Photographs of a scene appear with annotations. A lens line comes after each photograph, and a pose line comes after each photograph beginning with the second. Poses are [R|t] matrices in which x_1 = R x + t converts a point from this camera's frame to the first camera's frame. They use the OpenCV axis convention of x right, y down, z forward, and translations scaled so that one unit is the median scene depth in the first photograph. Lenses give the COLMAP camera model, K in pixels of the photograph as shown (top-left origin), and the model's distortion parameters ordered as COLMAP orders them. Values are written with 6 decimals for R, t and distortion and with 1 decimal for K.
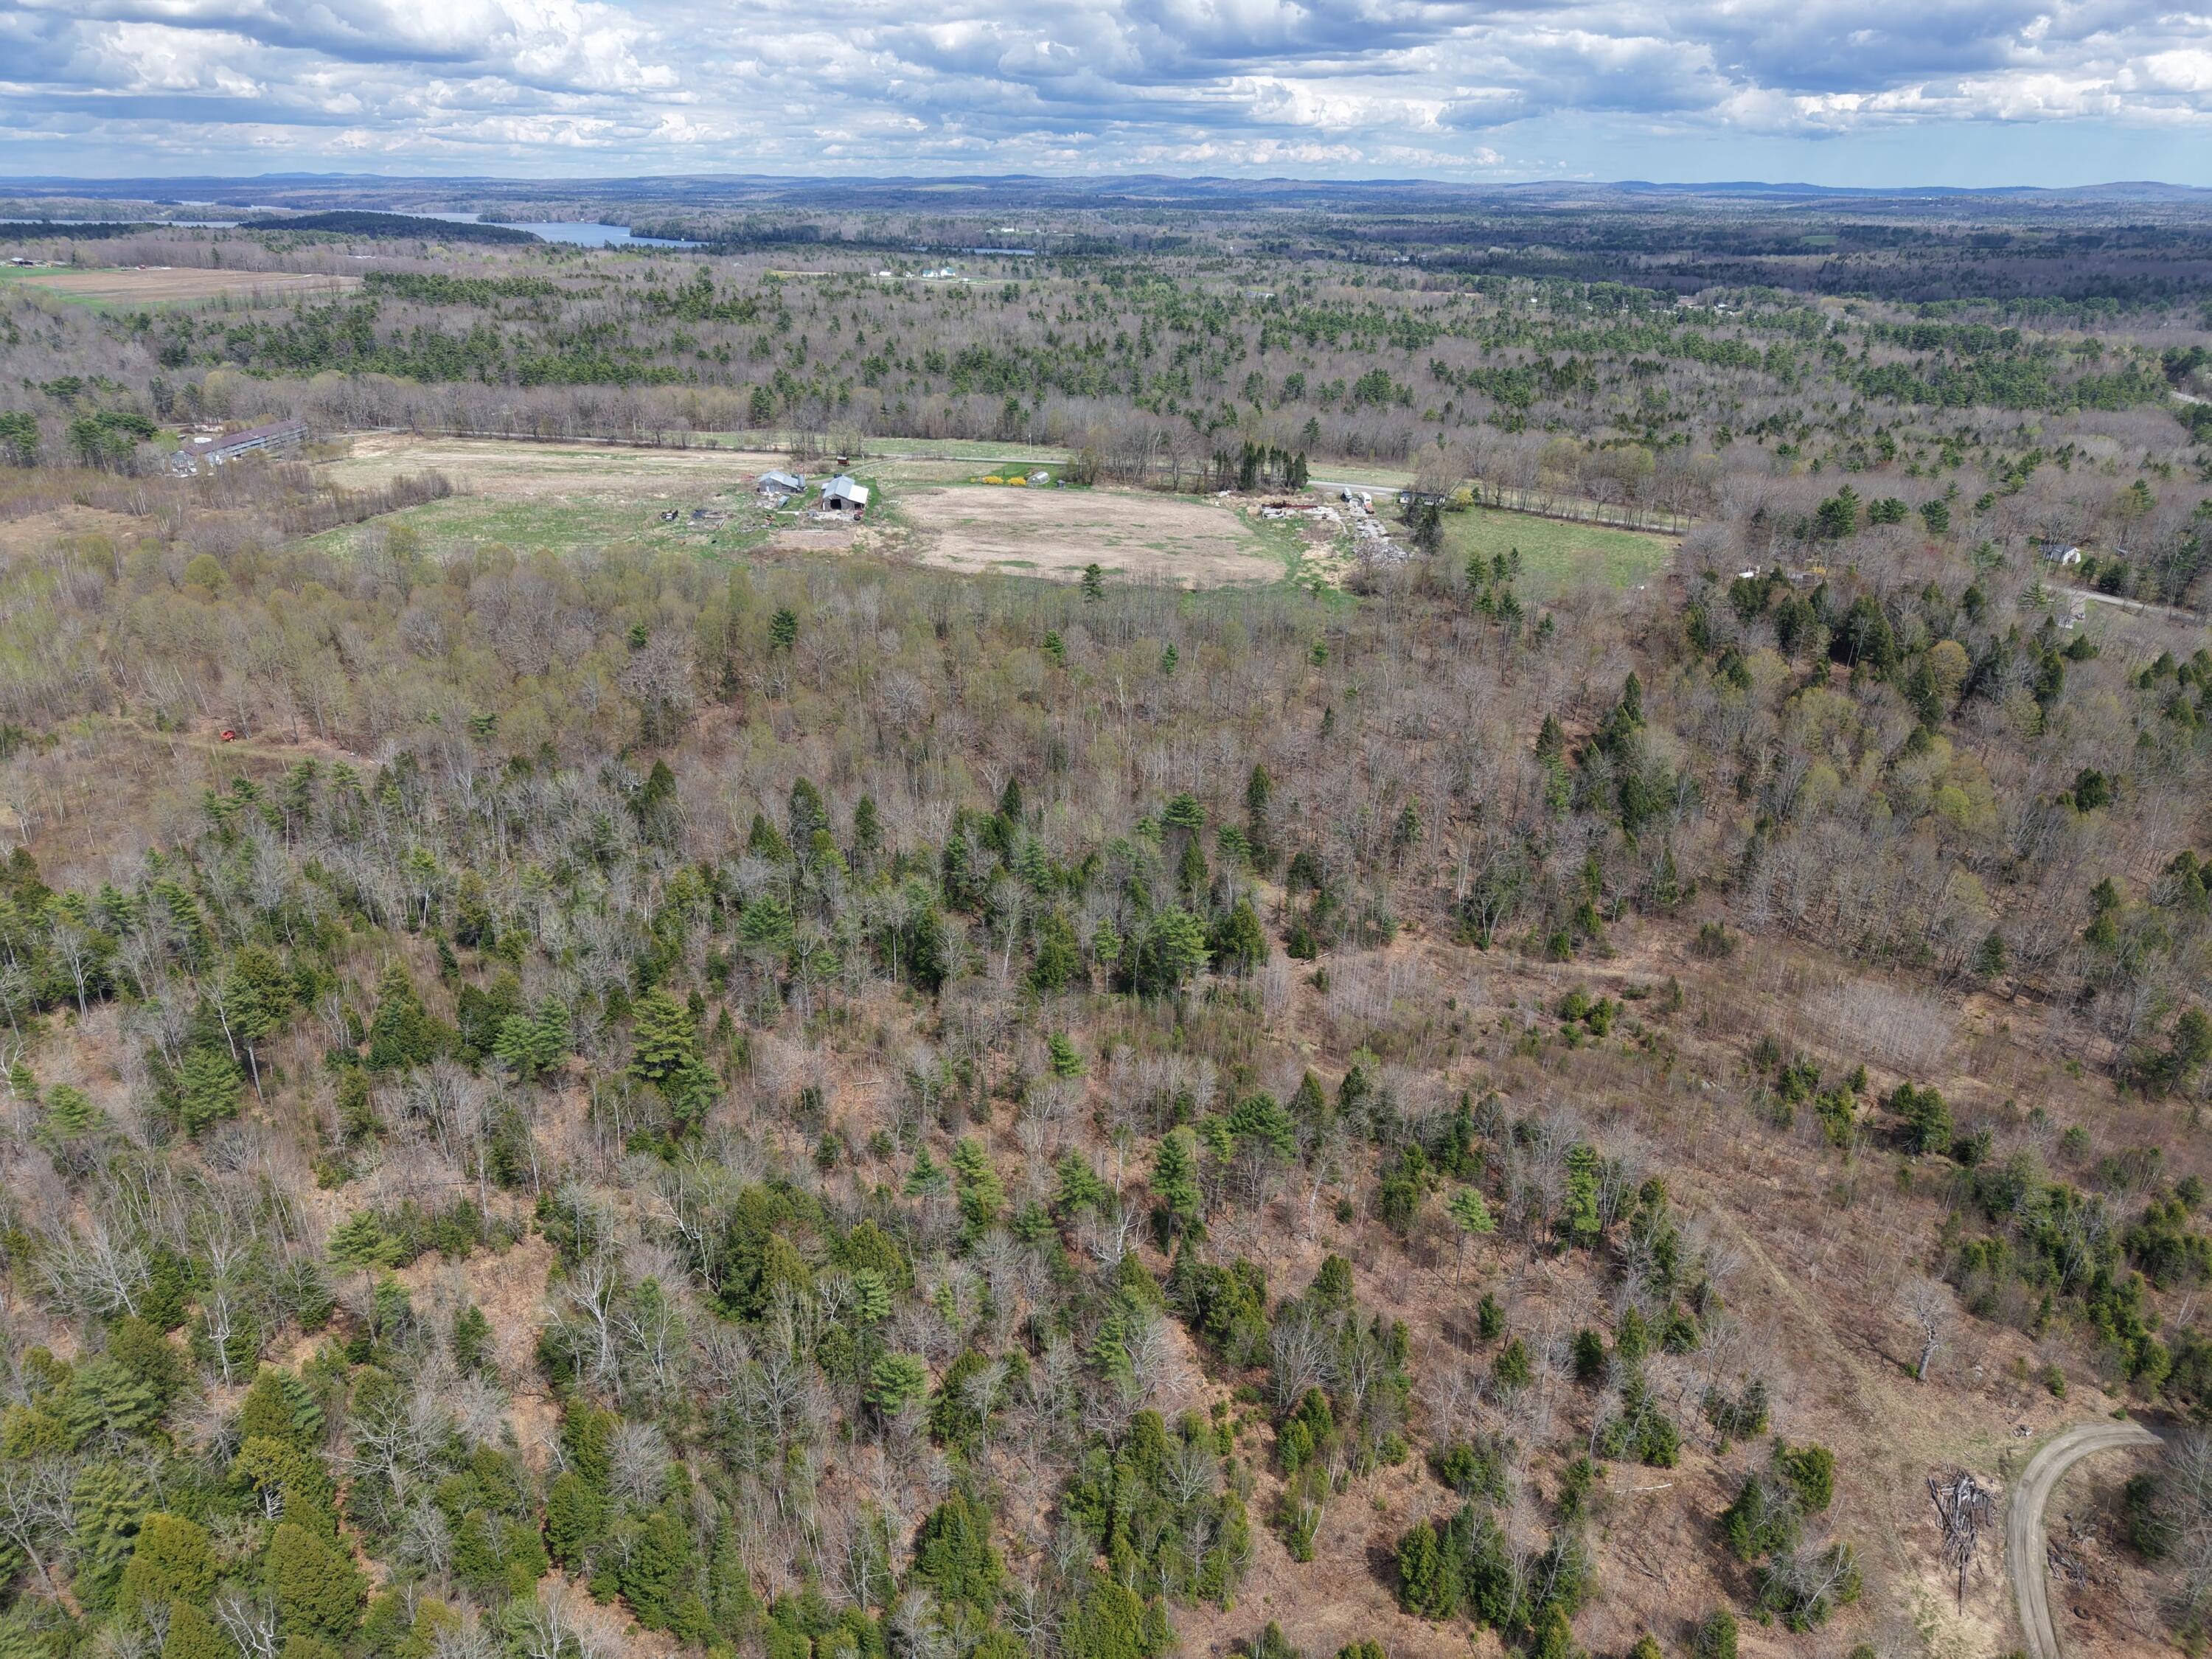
lens RADIAL K [[1481.5, 0, 1100.1], [0, 1481.5, 829.0], [0, 0, 1]] dist [0.021419, -0.016335]
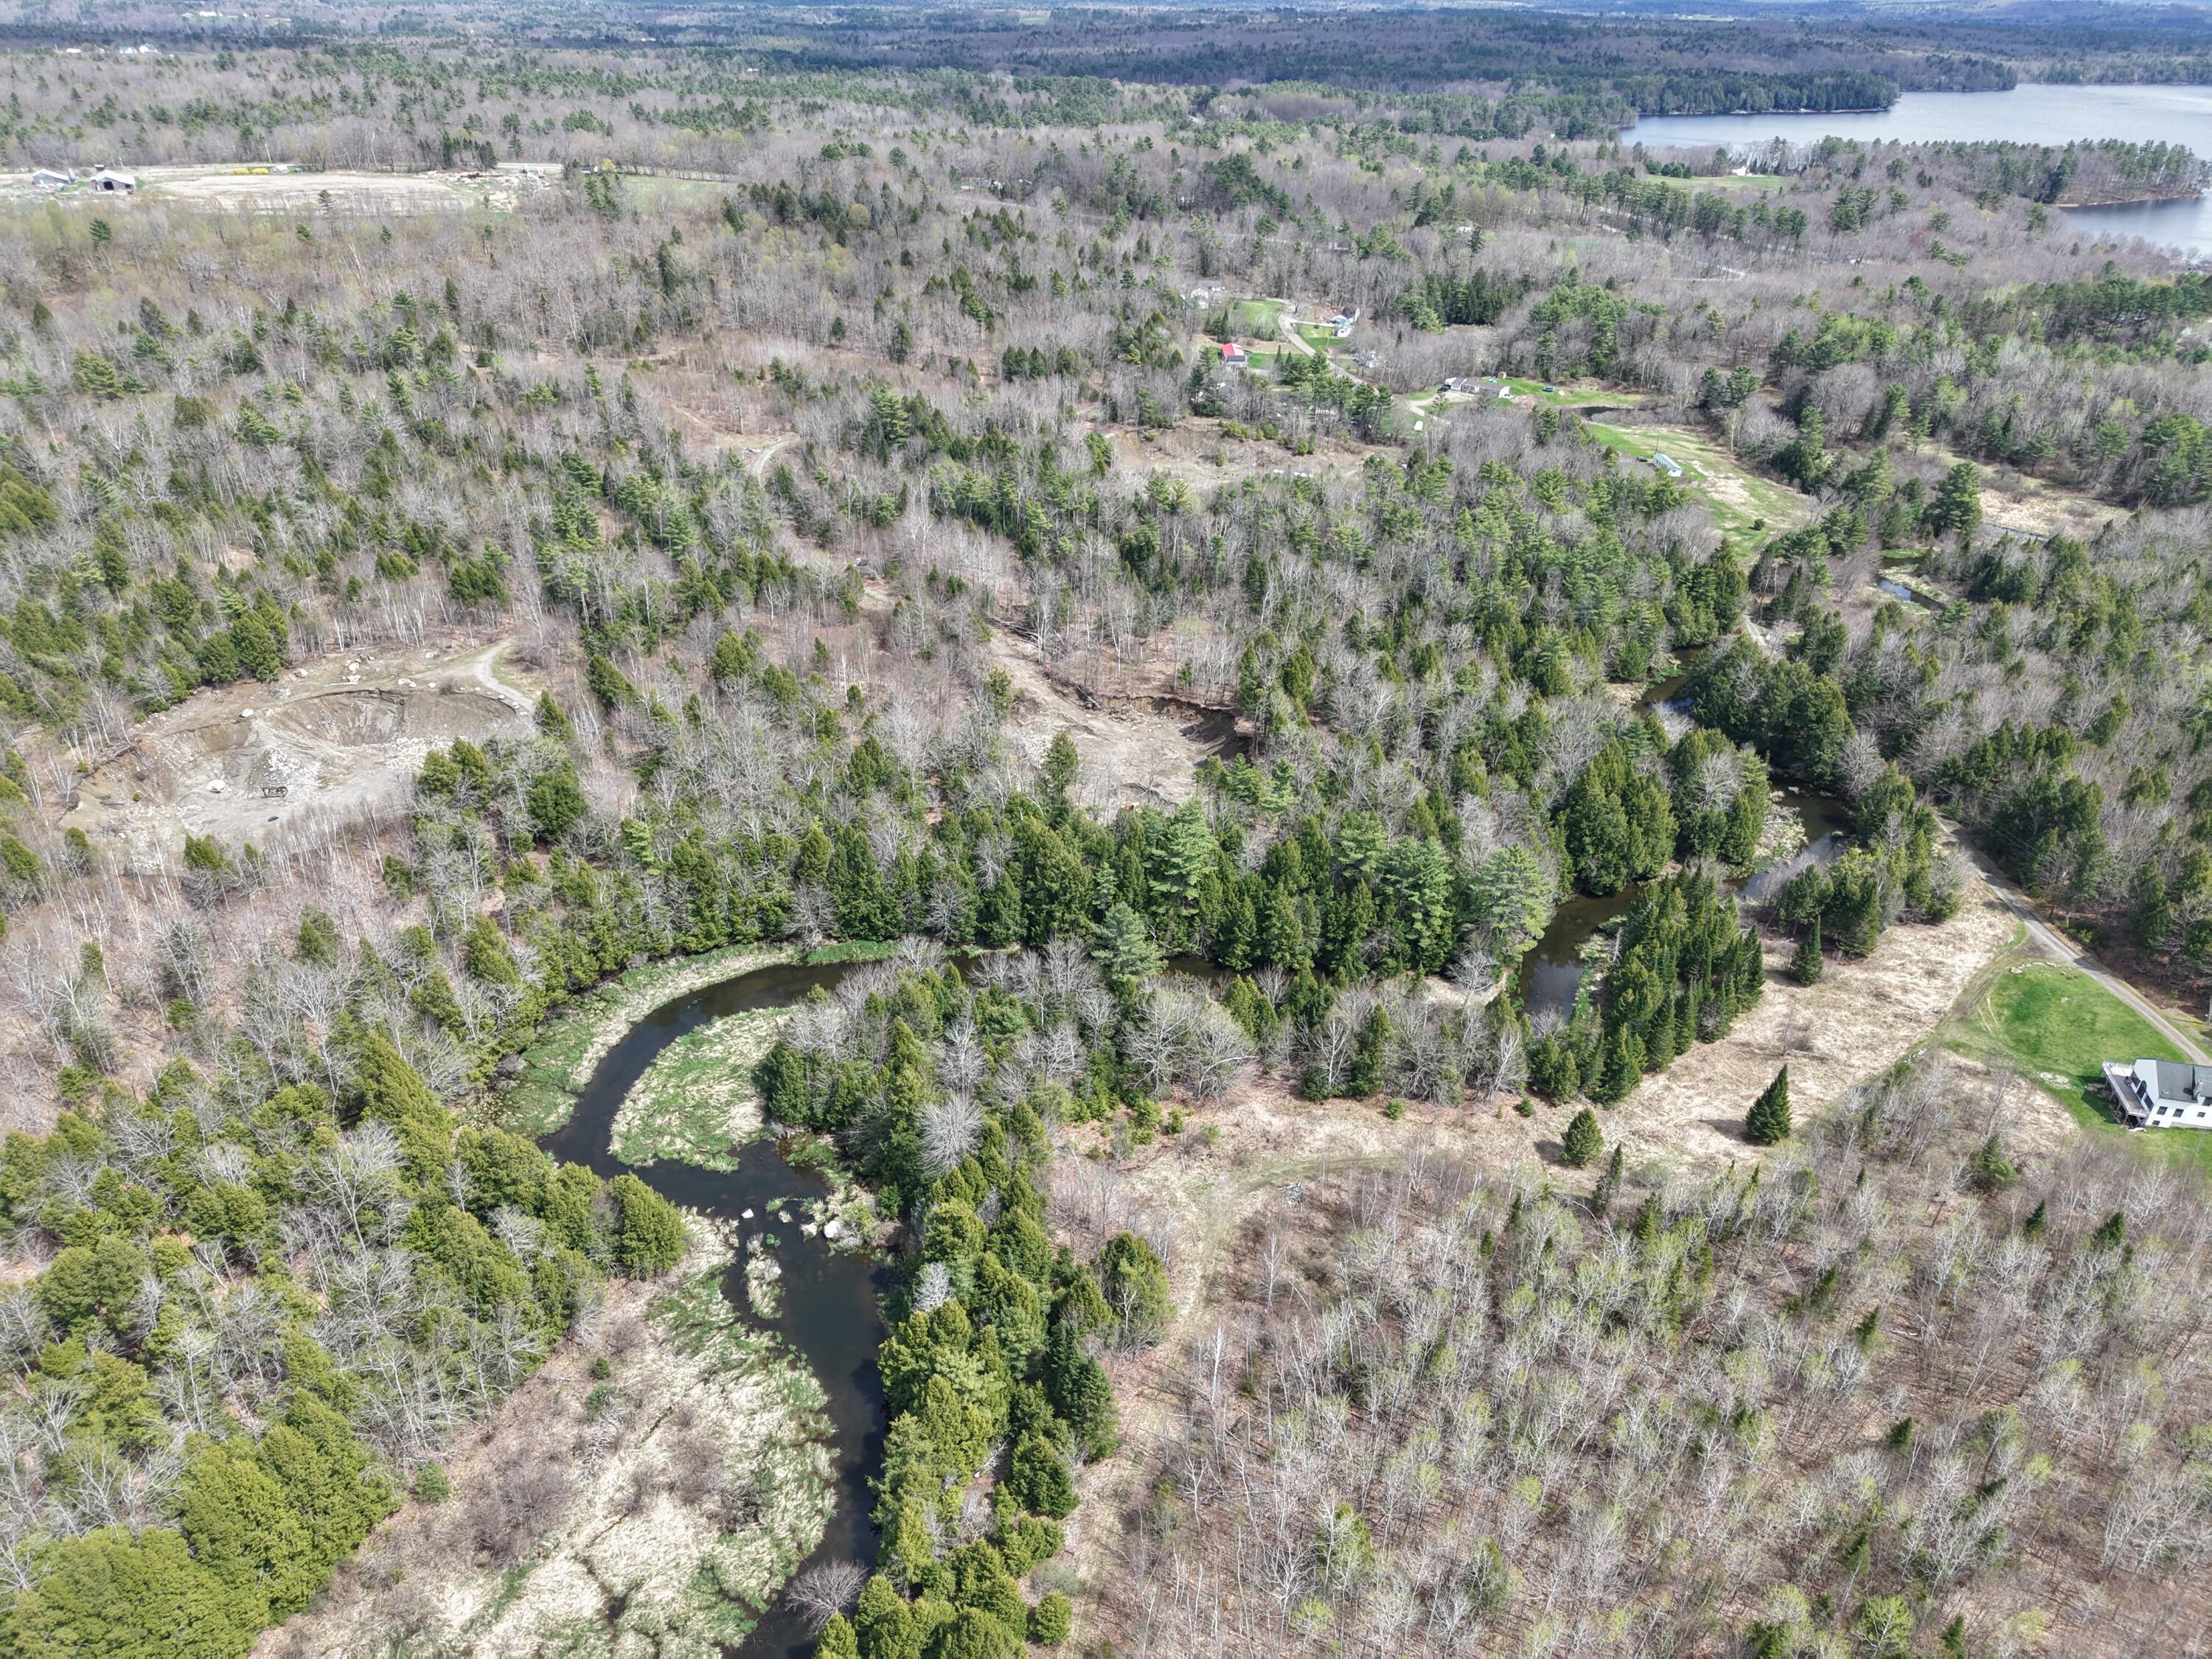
lens RADIAL K [[1481.5, 0, 1099.9], [0, 1481.5, 836.6], [0, 0, 1]] dist [0.021419, -0.016335]
pose [[0.910653, -0.204639, 0.358934, 0.015203], [0.161552, 0.975925, 0.146530, 0.157768], [-0.380278, -0.075451, 0.921789, -0.319733]]
